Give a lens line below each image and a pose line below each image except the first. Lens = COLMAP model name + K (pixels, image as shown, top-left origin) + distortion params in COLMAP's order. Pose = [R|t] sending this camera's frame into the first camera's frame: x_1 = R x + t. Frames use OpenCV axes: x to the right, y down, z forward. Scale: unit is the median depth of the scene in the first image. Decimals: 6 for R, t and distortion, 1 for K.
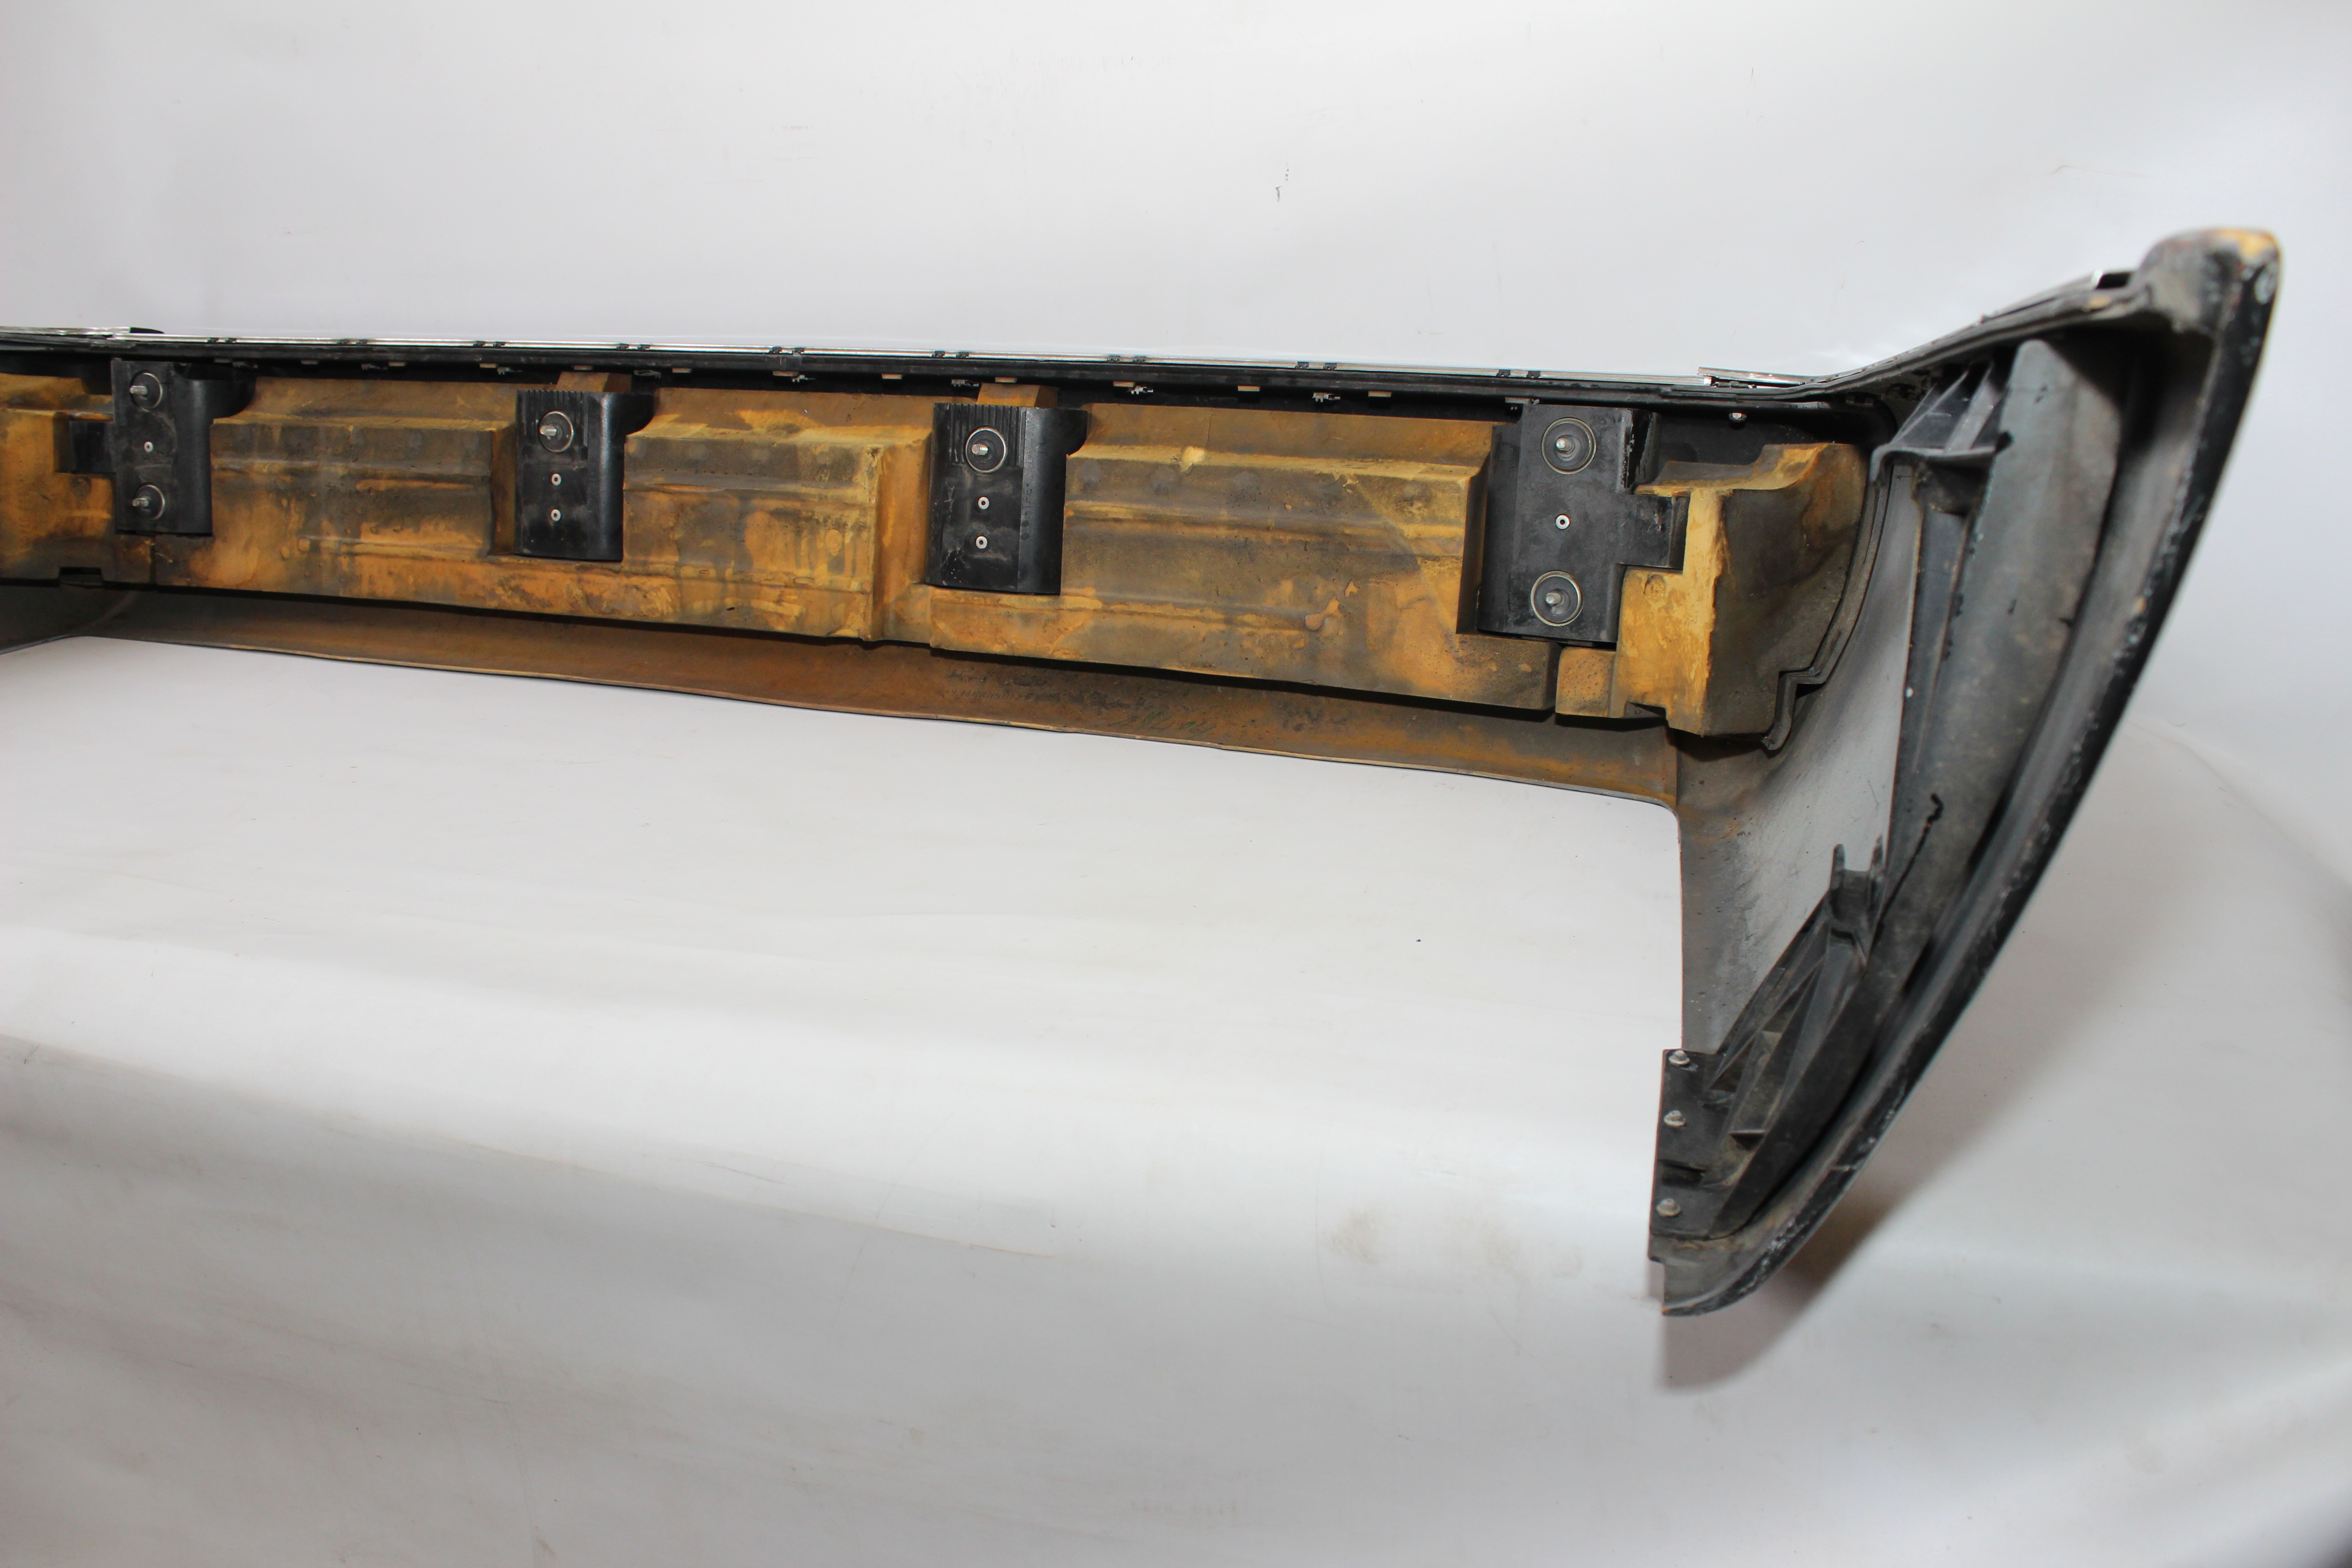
lens RADIAL K [[1966.3, 0, 1182.3], [0, 1966.3, 789.3], [0, 0, 1]] dist [-0.144326, 0.091852]
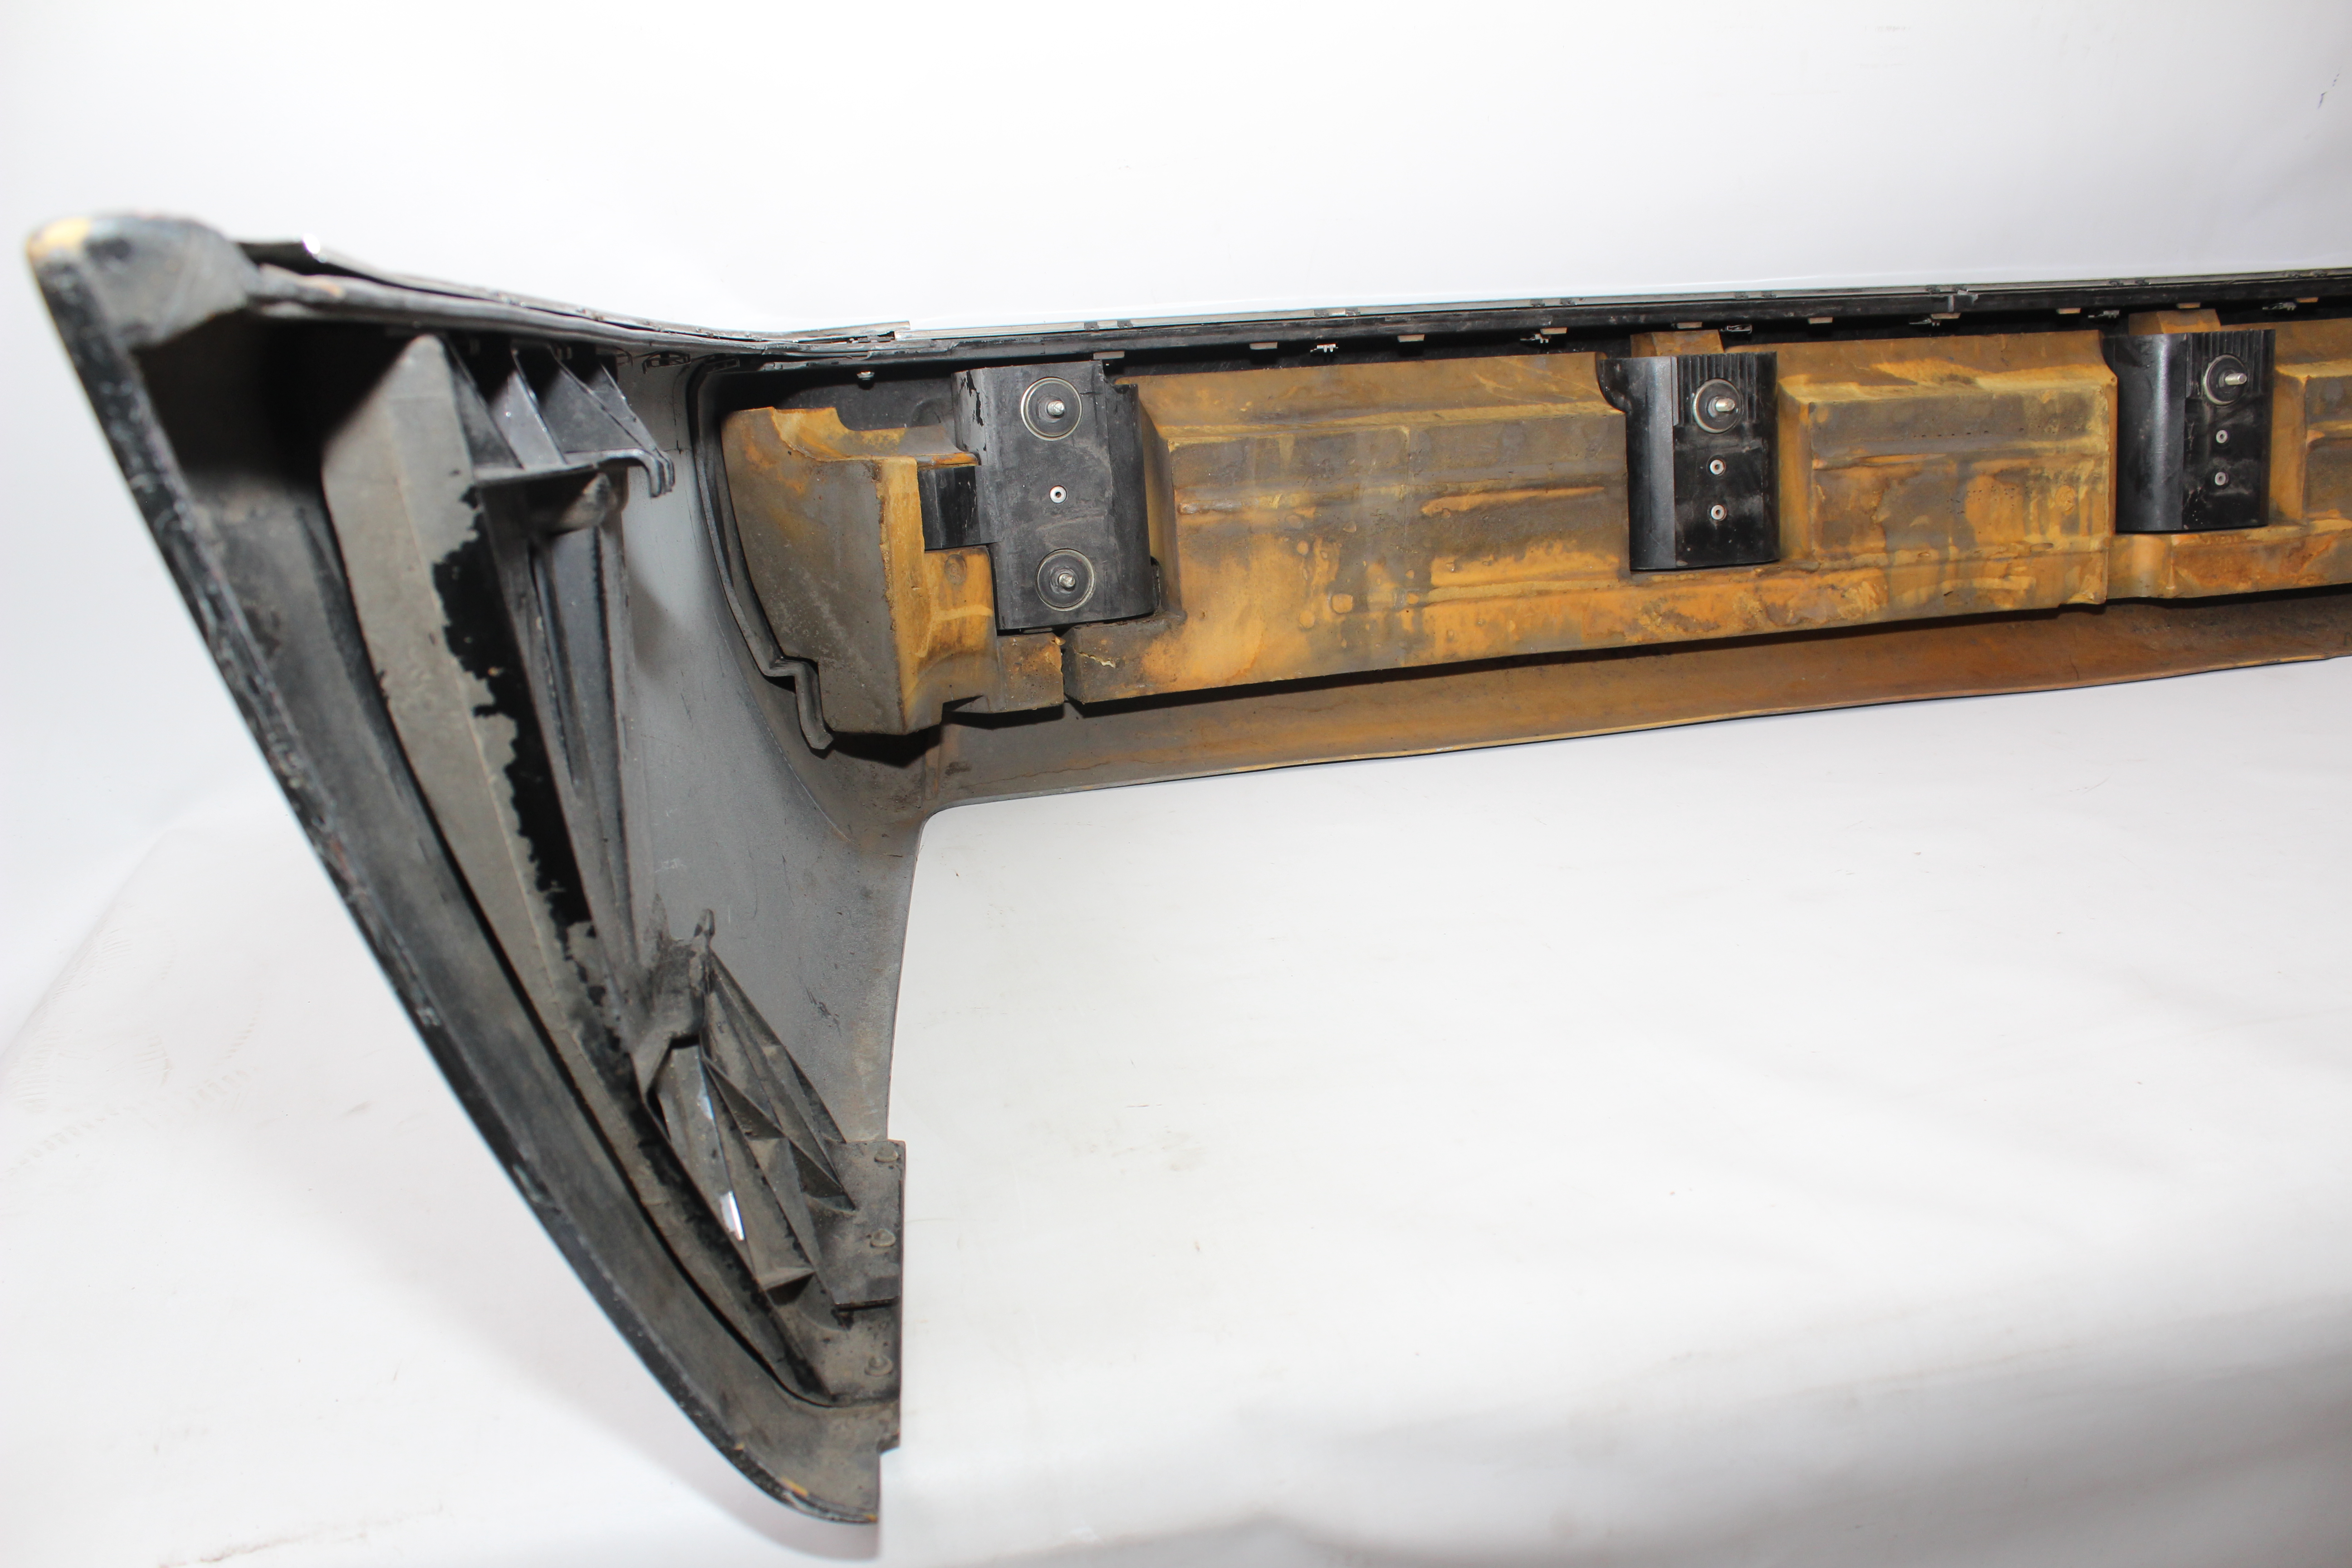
lens RADIAL K [[1966.3, 0, 1173.8], [0, 1966.3, 805.1], [0, 0, 1]] dist [-0.144326, 0.091852]
pose [[0.840488, -0.206132, 0.501089, -0.920074], [0.196232, 0.977829, 0.073104, -0.124960], [-0.505048, 0.036887, 0.862303, 0.430341]]
